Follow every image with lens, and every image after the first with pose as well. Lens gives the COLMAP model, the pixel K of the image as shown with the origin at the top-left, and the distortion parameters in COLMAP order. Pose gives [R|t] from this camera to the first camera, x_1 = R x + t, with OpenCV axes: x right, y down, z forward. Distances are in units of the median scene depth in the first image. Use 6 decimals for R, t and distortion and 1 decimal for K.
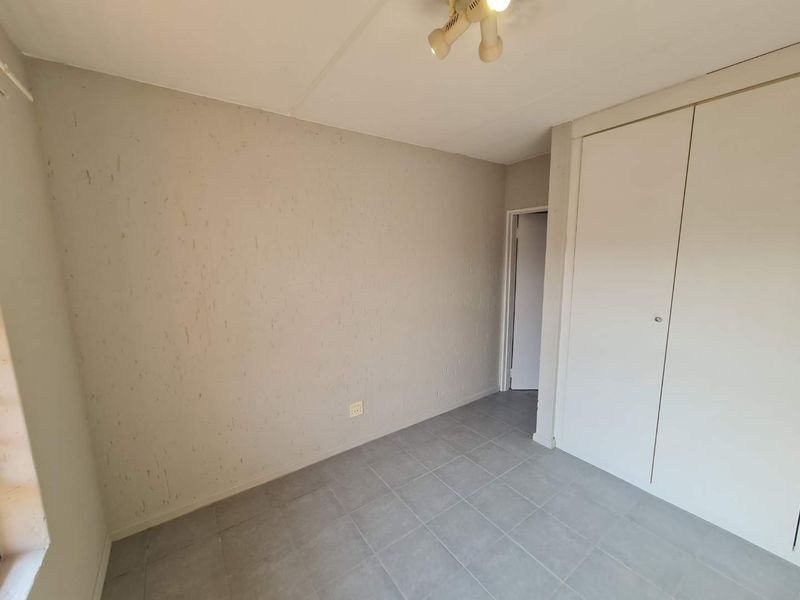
lens RADIAL K [[325.3, 0, 404.0], [0, 325.3, 302.3], [0, 0, 1]] dist [0.004446, -0.000669]
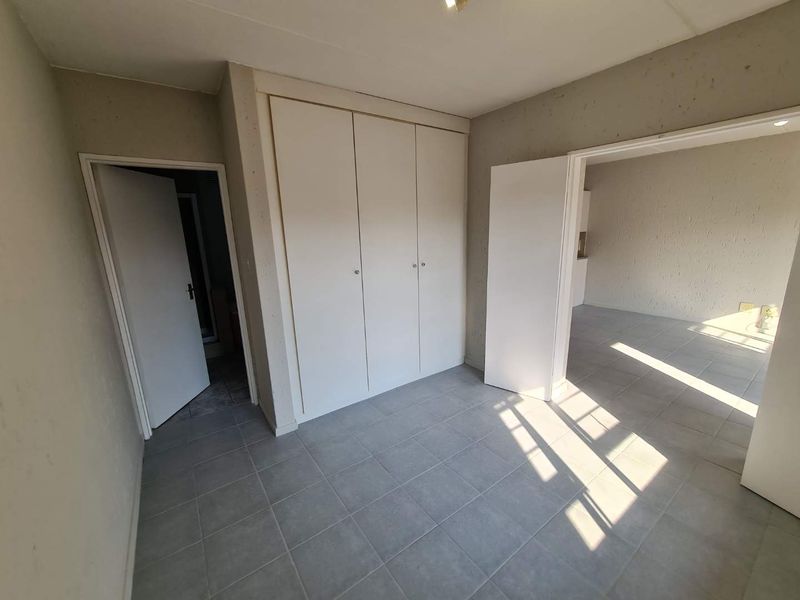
lens RADIAL K [[325.3, 0, 405.1], [0, 325.3, 301.8], [0, 0, 1]] dist [0.004446, -0.000669]
pose [[-0.010331, -0.205302, 0.978644, -0.521707], [0.177206, 0.962830, 0.203855, -0.064090], [-0.984120, 0.175528, 0.026434, 0.749871]]
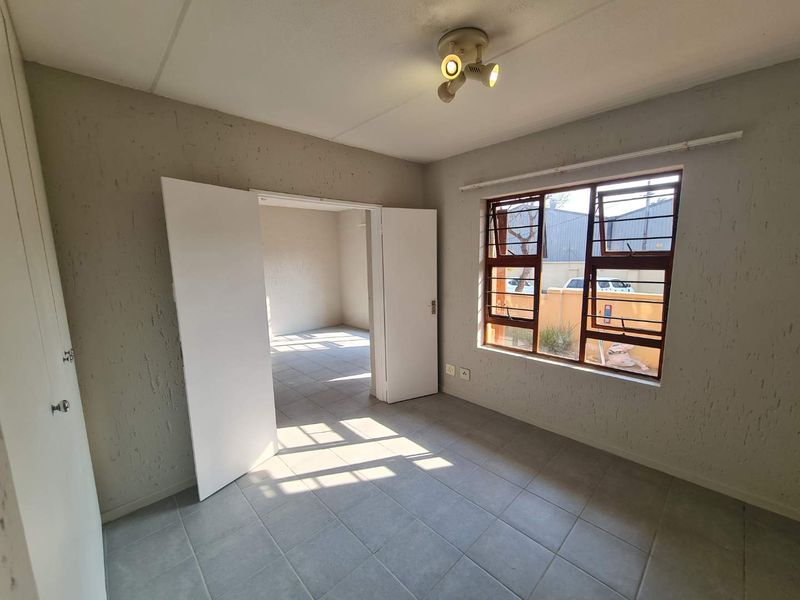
lens RADIAL K [[325.3, 0, 401.1], [0, 325.3, 301.8], [0, 0, 1]] dist [0.004446, -0.000669]
pose [[-0.989649, 0.057376, -0.131537, 0.369655], [0.017210, 0.957432, 0.288146, -0.178911], [0.142471, 0.282899, -0.948509, 1.344223]]
